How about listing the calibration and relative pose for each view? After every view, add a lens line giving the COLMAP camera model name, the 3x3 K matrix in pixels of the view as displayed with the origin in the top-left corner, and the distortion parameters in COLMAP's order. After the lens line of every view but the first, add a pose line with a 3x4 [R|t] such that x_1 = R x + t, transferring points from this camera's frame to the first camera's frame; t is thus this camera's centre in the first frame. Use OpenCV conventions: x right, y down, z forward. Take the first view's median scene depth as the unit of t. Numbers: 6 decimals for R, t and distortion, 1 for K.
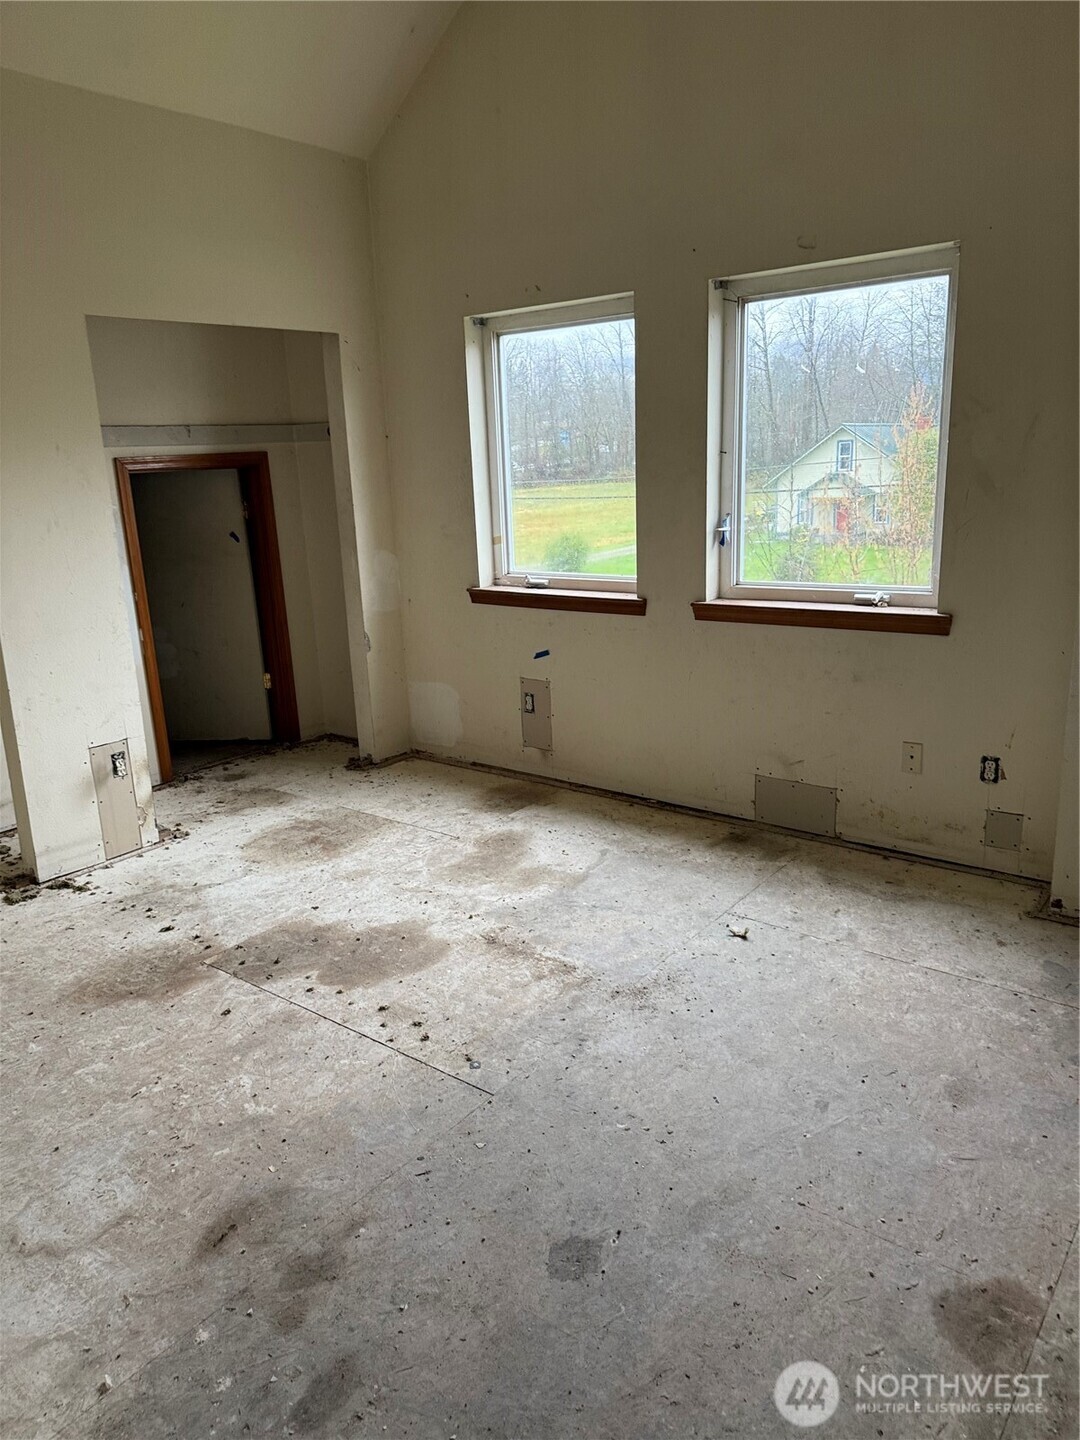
lens RADIAL K [[993.6, 0, 540.0], [0, 993.6, 720.0], [0, 0, 1]] dist [0.002364, 0.000640]
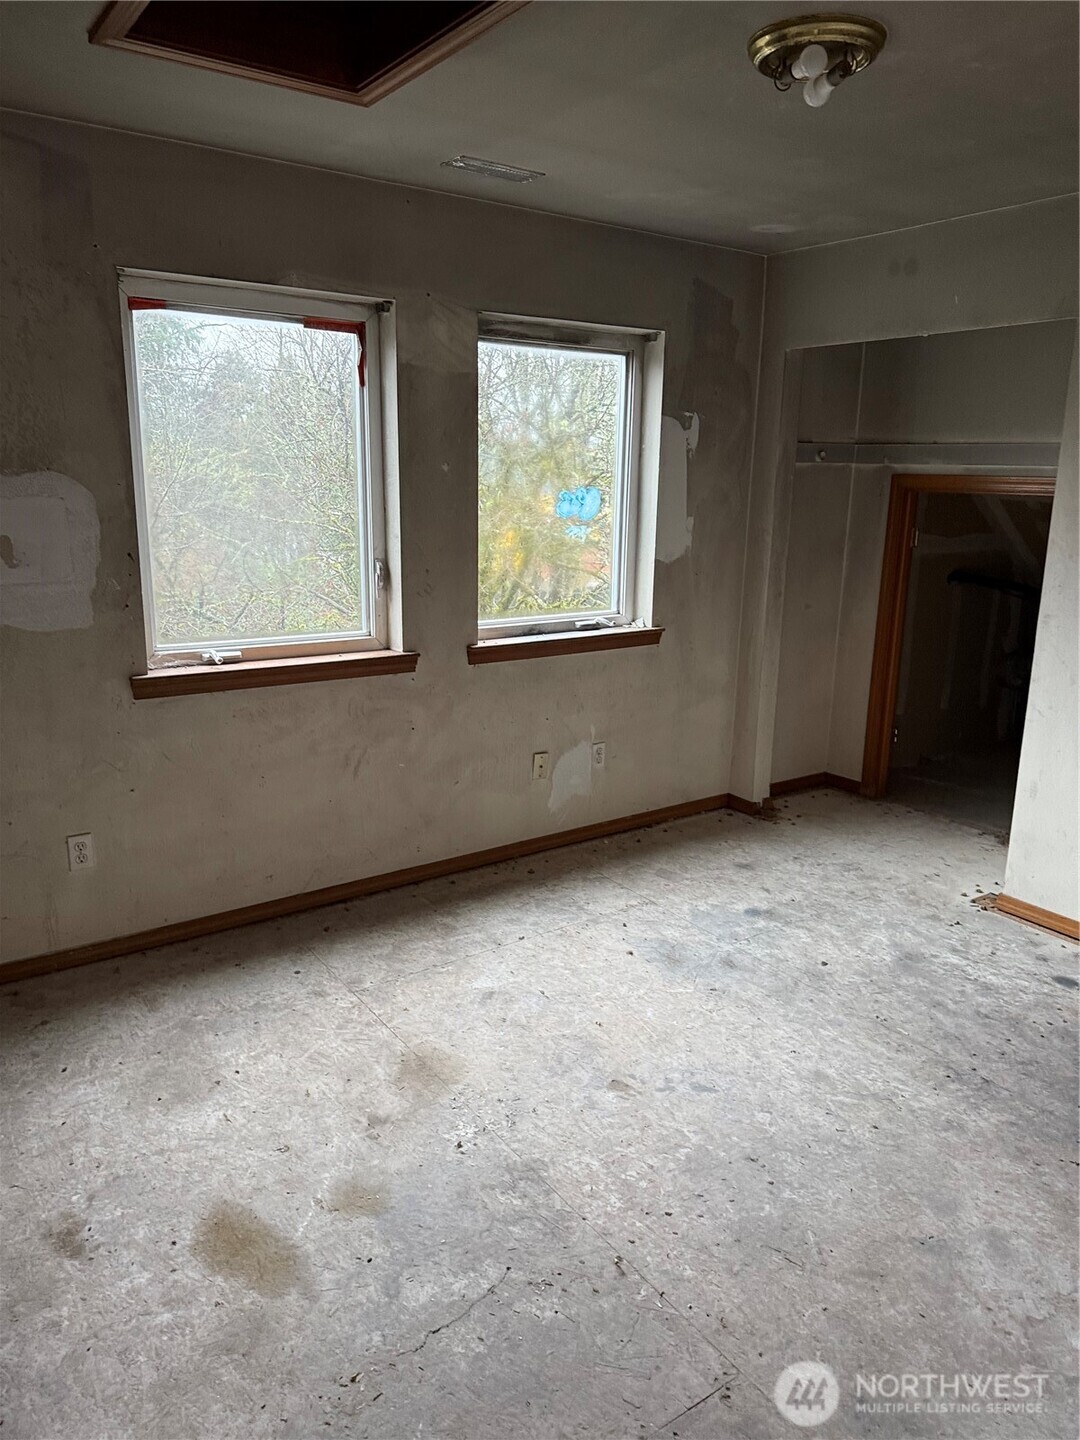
lens RADIAL K [[993.6, 0, 540.0], [0, 993.6, 720.0], [0, 0, 1]] dist [0.002364, 0.000640]
pose [[0.266897, -0.161780, 0.950049, -0.739384], [0.228010, 0.968421, 0.100854, -0.133138], [-0.936364, 0.189703, 0.295356, 0.677647]]
